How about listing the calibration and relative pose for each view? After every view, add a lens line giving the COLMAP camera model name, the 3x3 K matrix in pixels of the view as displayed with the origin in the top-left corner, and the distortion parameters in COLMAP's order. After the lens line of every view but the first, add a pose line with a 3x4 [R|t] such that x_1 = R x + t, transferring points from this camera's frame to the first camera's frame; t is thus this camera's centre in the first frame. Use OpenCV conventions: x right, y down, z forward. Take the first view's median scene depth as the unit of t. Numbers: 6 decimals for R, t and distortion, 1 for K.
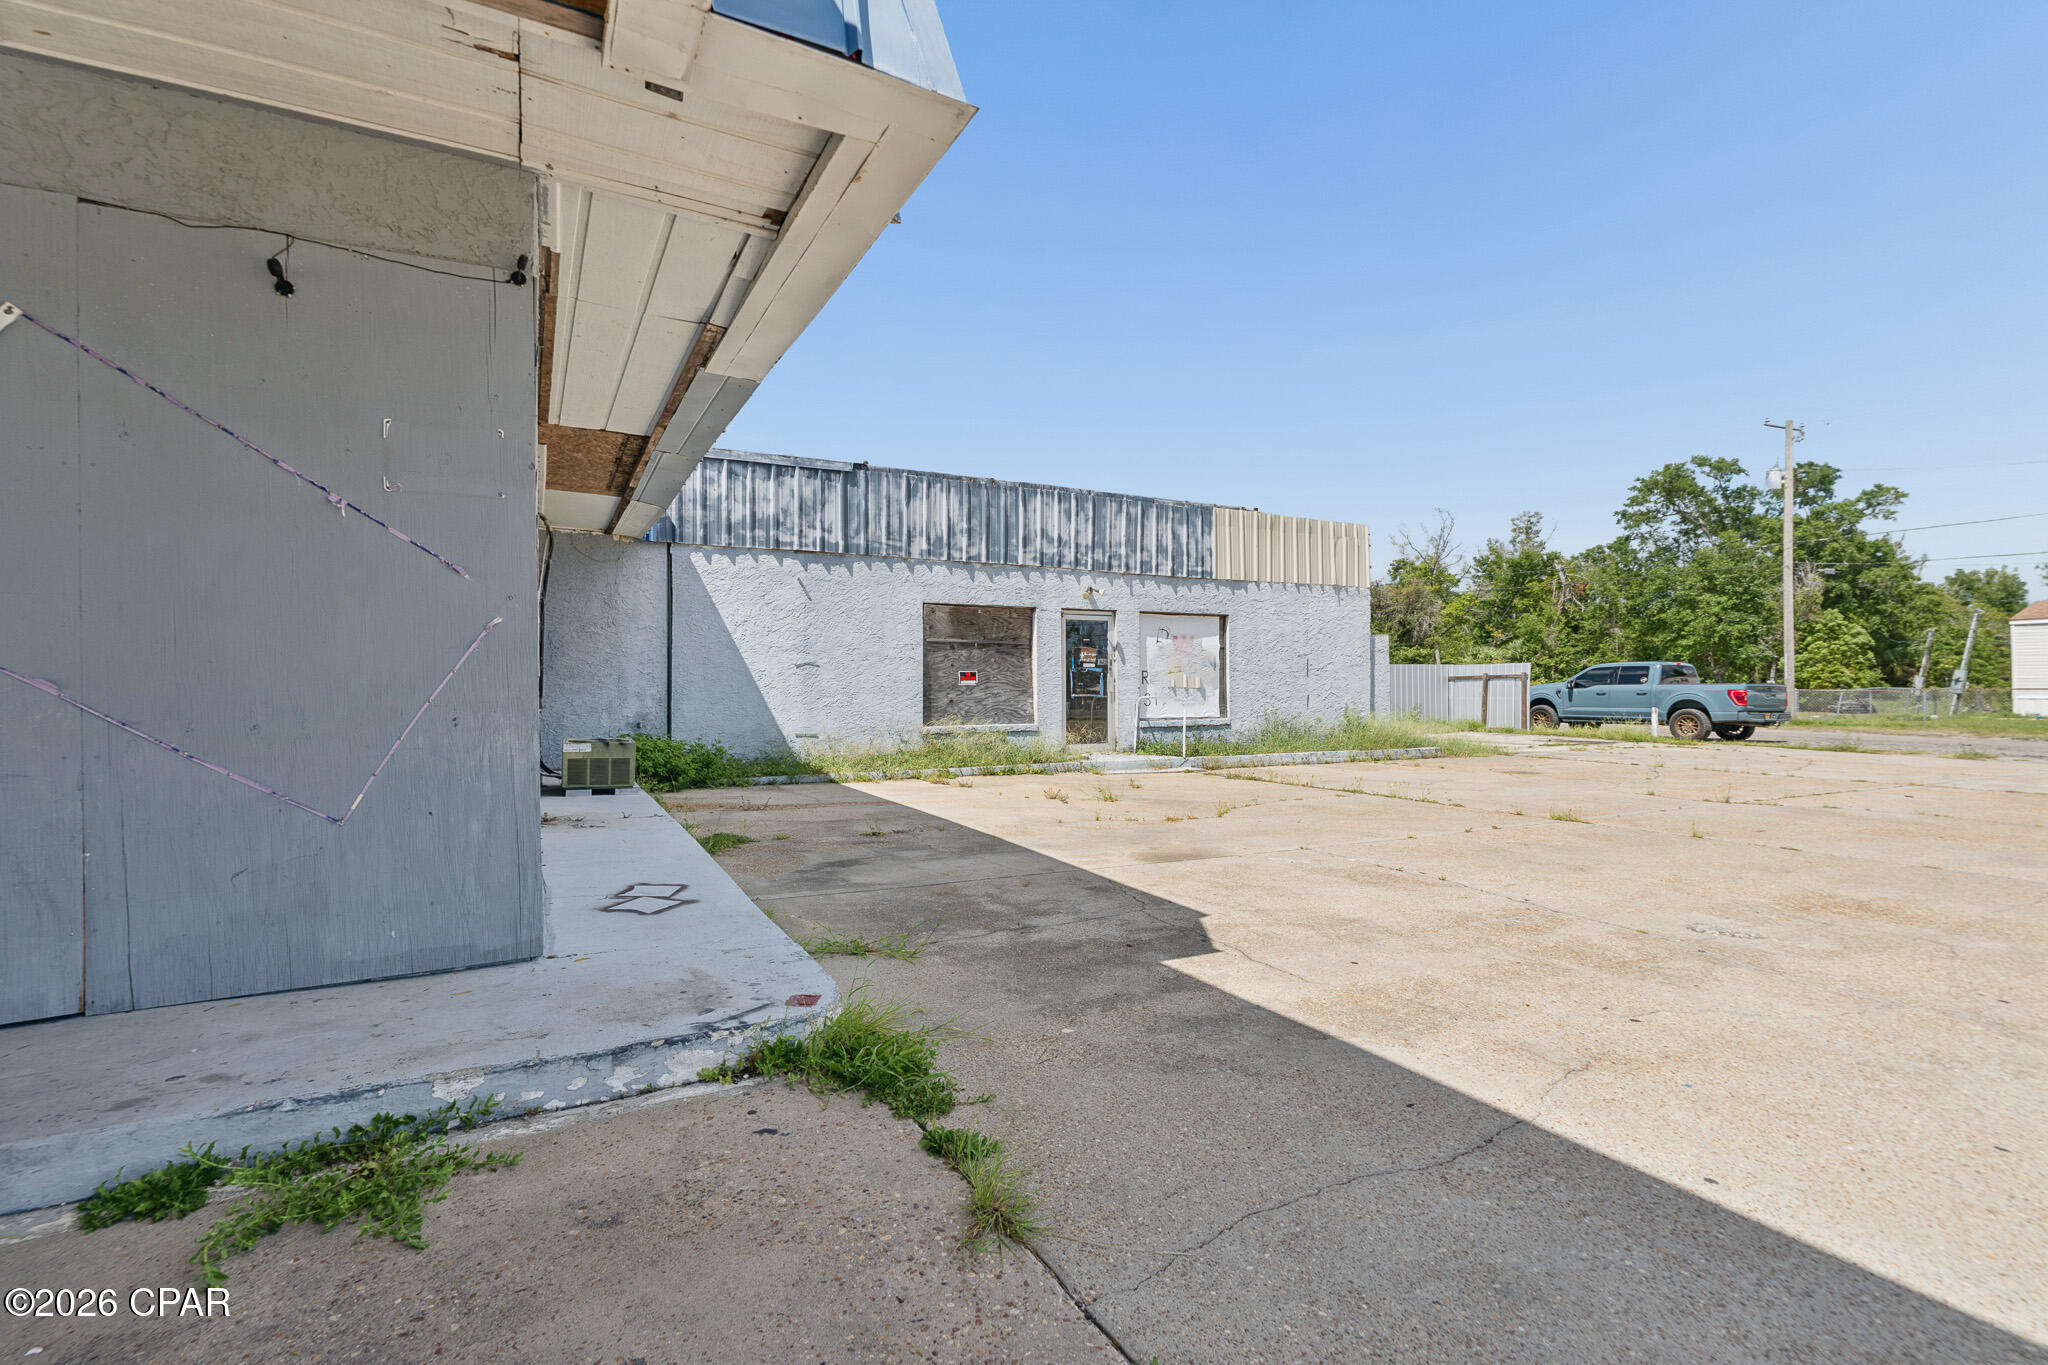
lens RADIAL K [[924.1, 0, 1015.3], [0, 924.1, 668.9], [0, 0, 1]] dist [-0.012119, 0.000087]
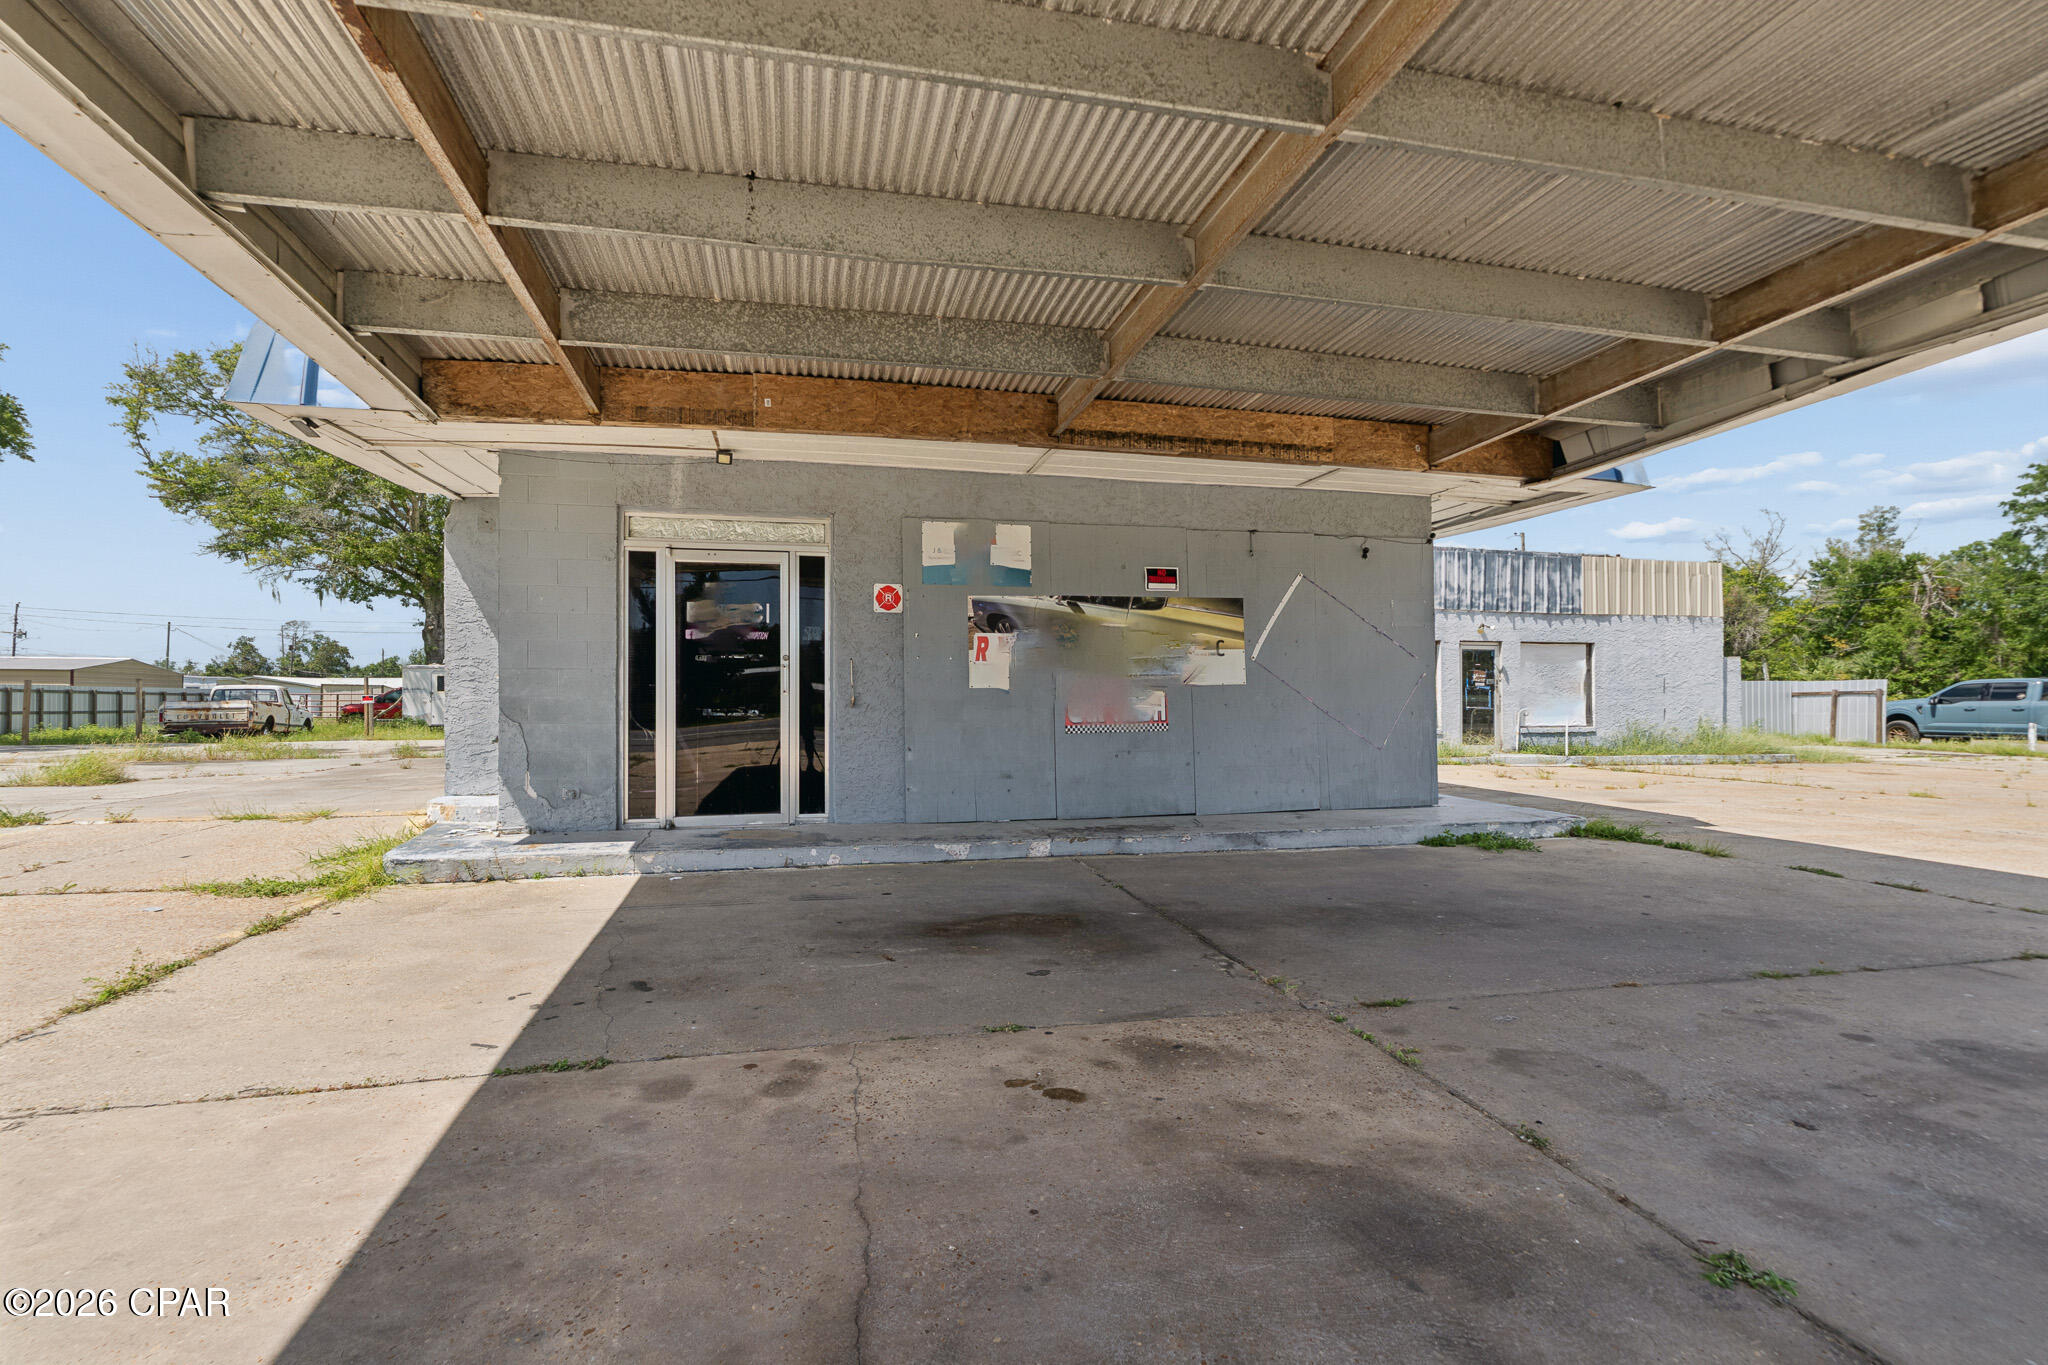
lens RADIAL K [[931.3, 0, 1024.0], [0, 931.3, 682.5], [0, 0, 1]] dist [0.001622, 0.000039]
pose [[0.972799, -0.000699, -0.231648, -0.163562], [0.000749, 1.000000, 0.000124, -0.004861], [0.231648, -0.000294, 0.972800, -0.283787]]
